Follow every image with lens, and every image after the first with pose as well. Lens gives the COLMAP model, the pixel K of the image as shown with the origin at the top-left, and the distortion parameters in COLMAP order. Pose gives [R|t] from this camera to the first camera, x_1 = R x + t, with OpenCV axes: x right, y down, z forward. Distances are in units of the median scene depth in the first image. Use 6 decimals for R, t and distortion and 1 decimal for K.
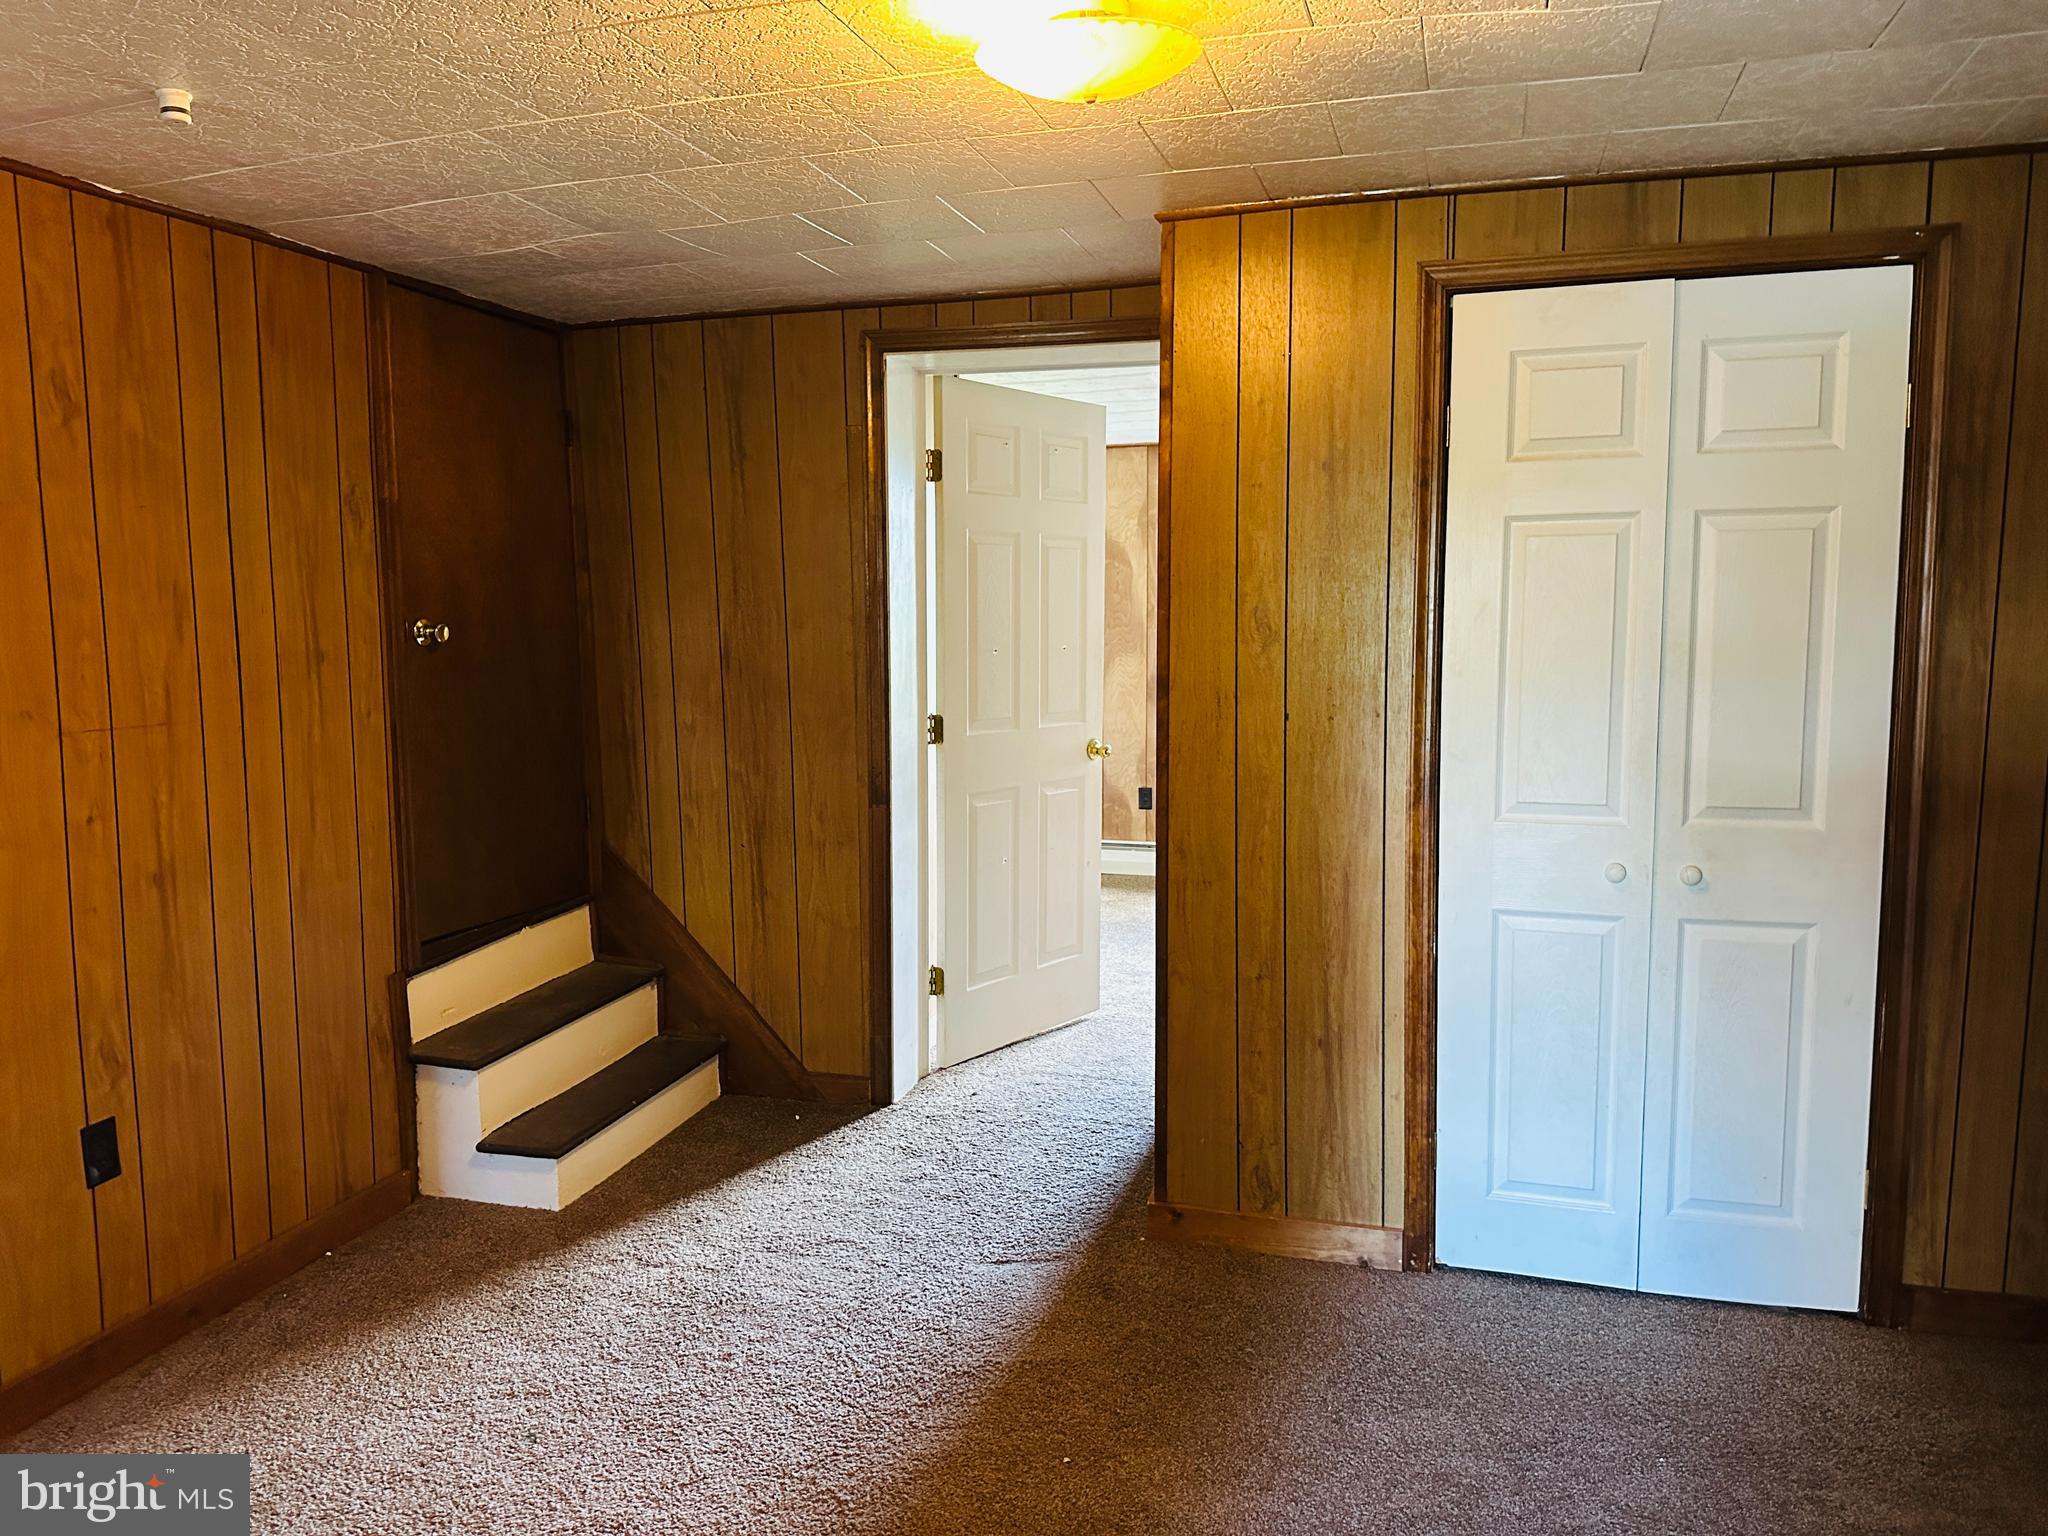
lens RADIAL K [[1450.2, 0, 1023.6], [0, 1450.2, 764.5], [0, 0, 1]] dist [0.003914, 0.001434]
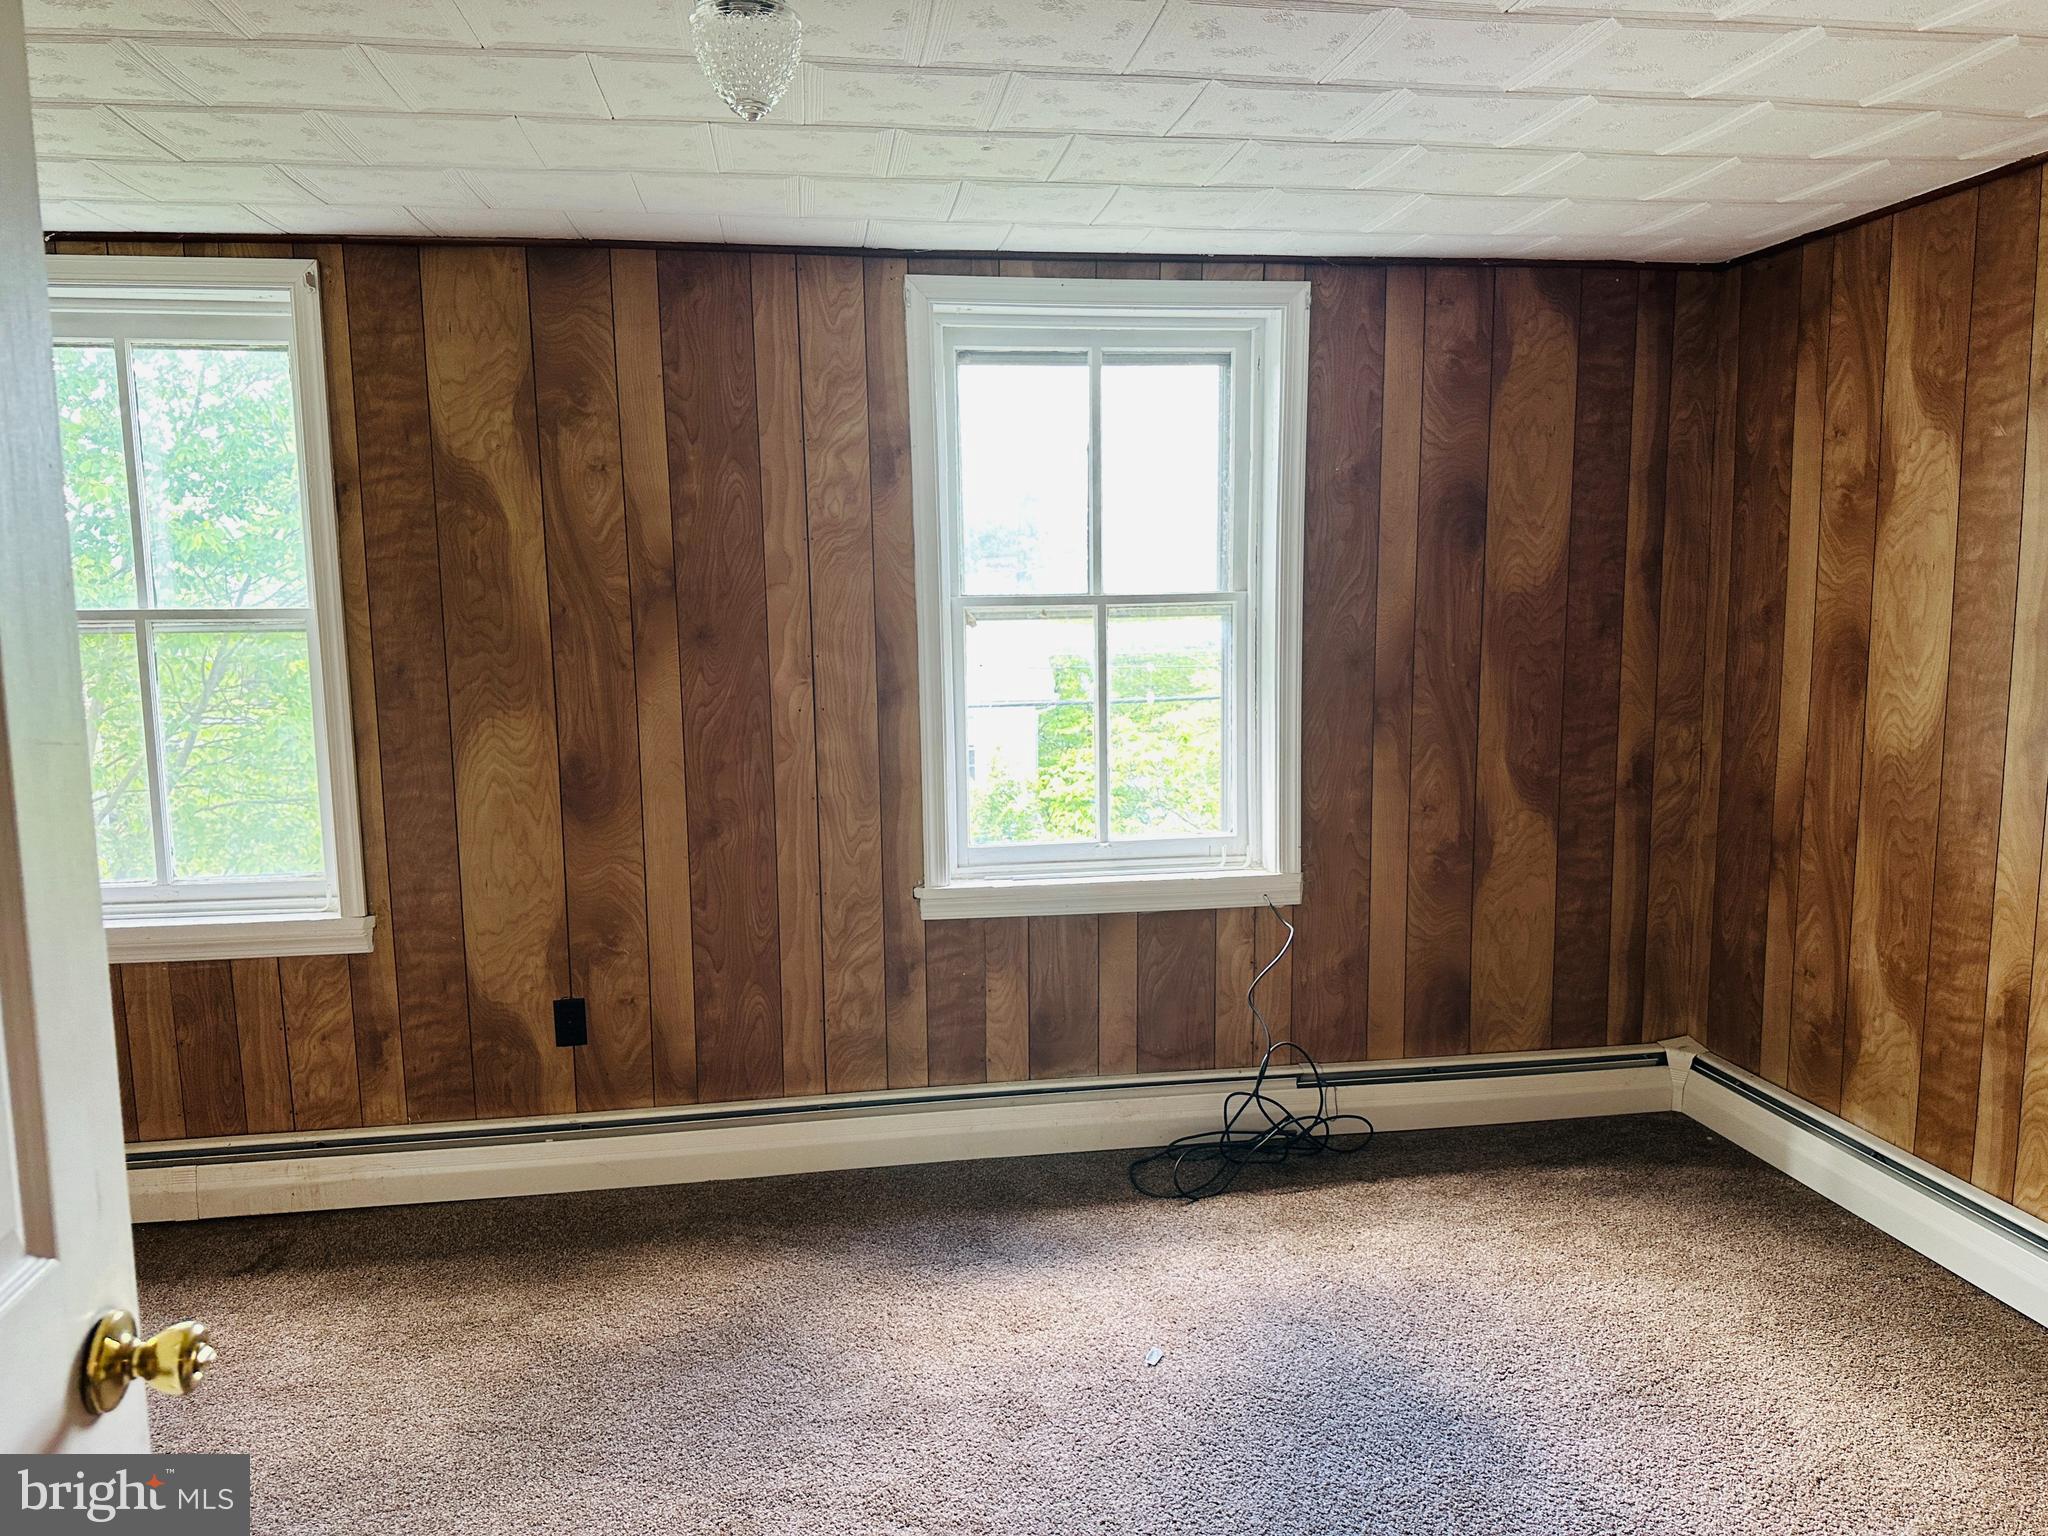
lens RADIAL K [[1450.2, 0, 1024.2], [0, 1450.2, 767.5], [0, 0, 1]] dist [0.003914, 0.001434]
pose [[0.905019, -0.059392, 0.421204, 0.025697], [0.055804, 0.998224, 0.020850, -0.058745], [-0.421694, 0.004635, 0.906726, 0.525438]]
